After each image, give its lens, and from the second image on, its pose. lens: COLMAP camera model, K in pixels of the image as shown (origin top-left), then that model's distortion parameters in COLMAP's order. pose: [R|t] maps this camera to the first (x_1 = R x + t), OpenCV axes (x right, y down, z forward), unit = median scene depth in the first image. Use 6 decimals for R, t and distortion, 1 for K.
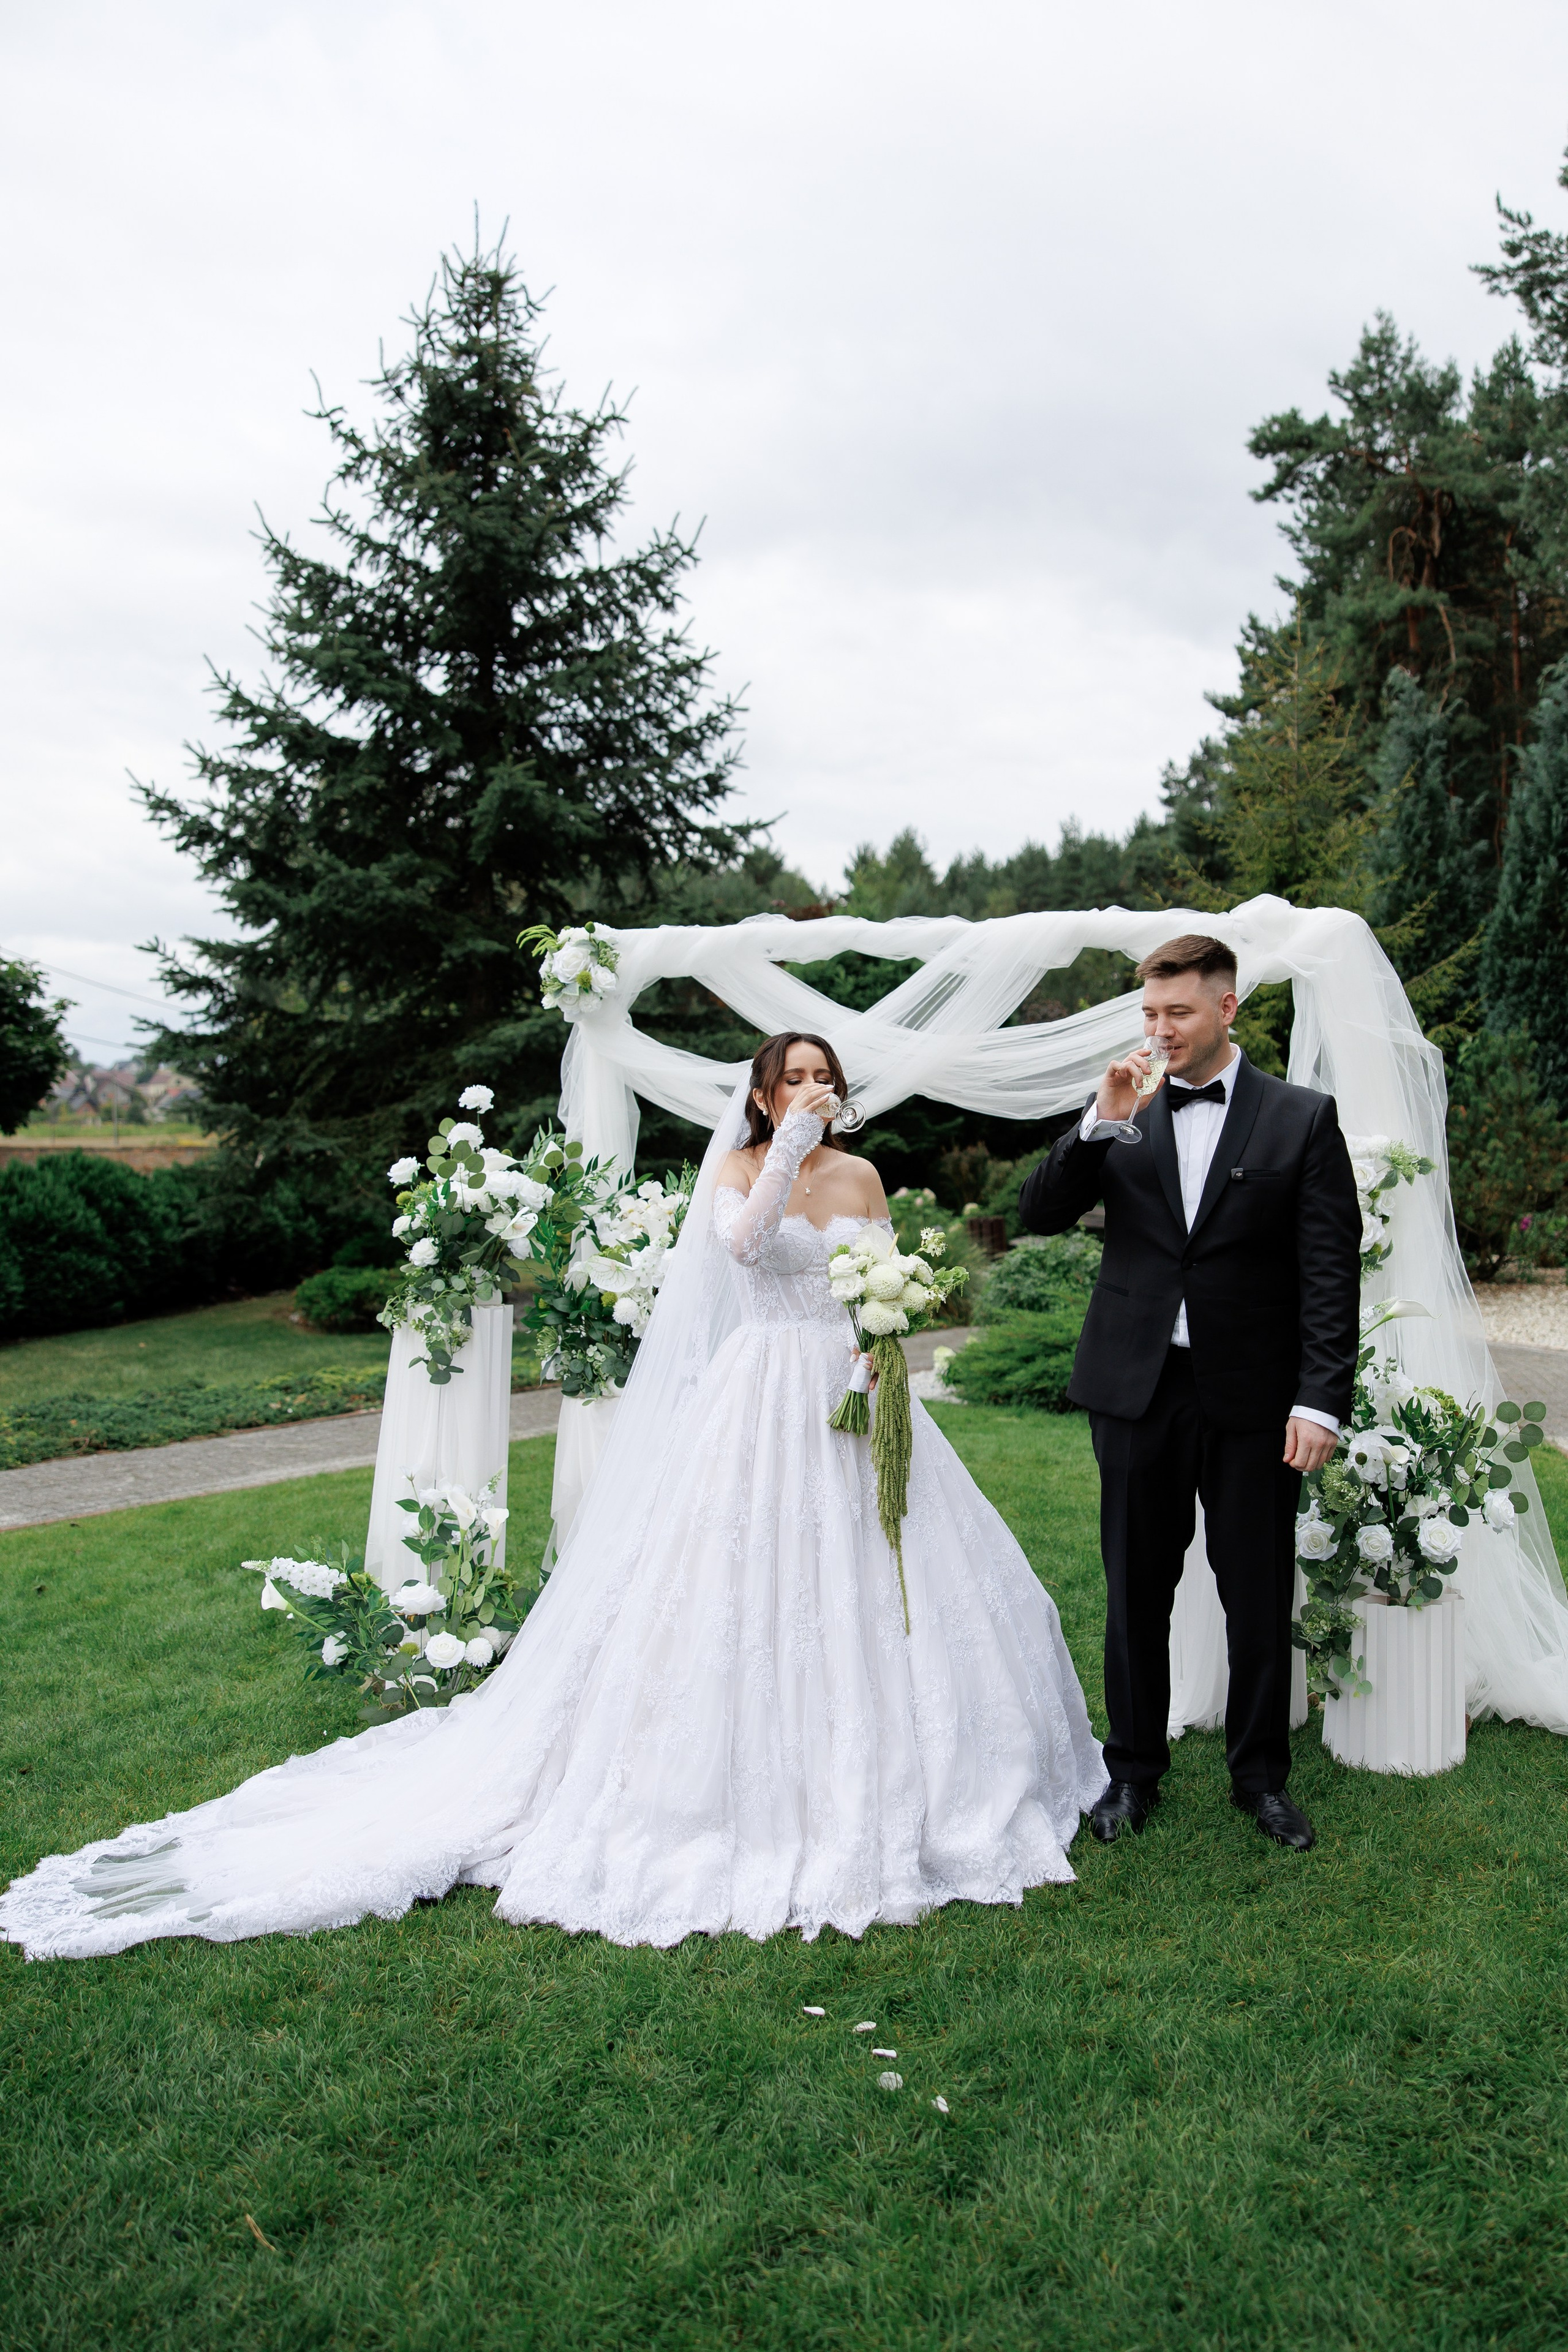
lens RADIAL K [[2117.4, 0, 784.0], [0, 2117.4, 1176.0], [0, 0, 1]] dist [0.053800, 0.003679]
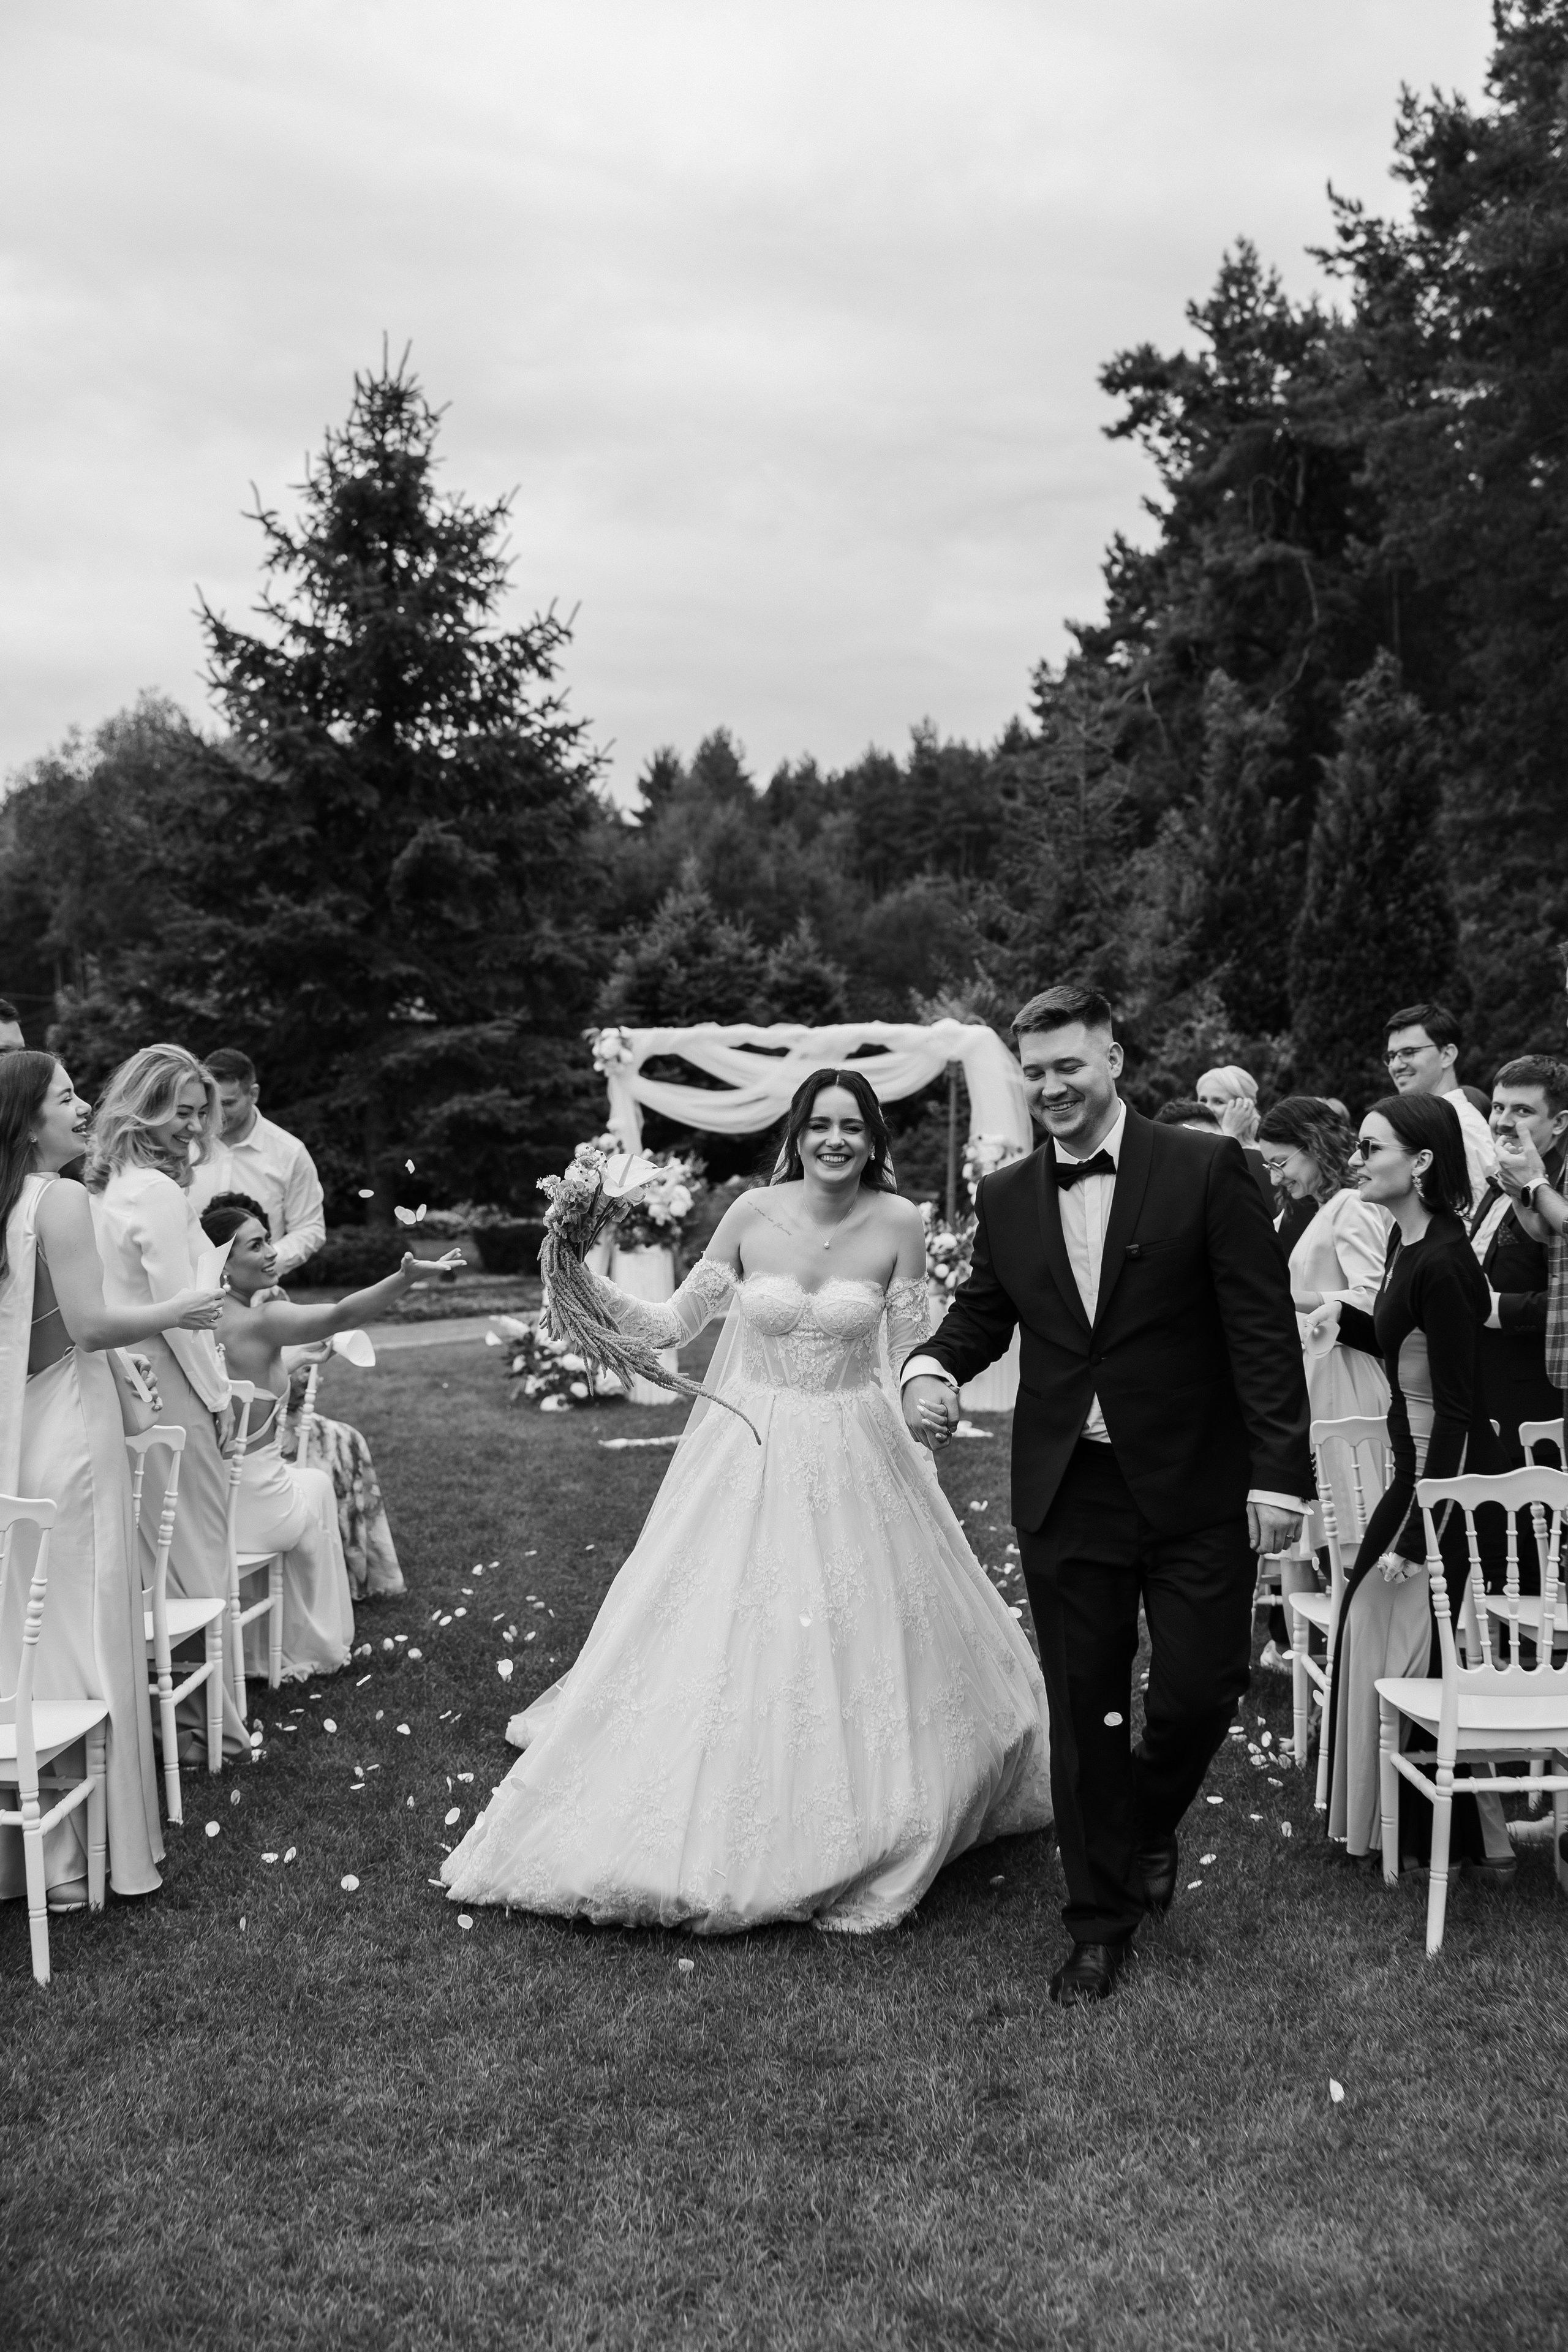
lens RADIAL K [[2738.7, 0, 784.0], [0, 2738.7, 1176.0], [0, 0, 1]] dist [0.020203, 0.007892]
pose [[0.996540, 0.004224, 0.083012, -0.047060], [-0.004339, 0.999990, 0.001209, 0.005824], [-0.083006, -0.001565, 0.996548, -0.505105]]
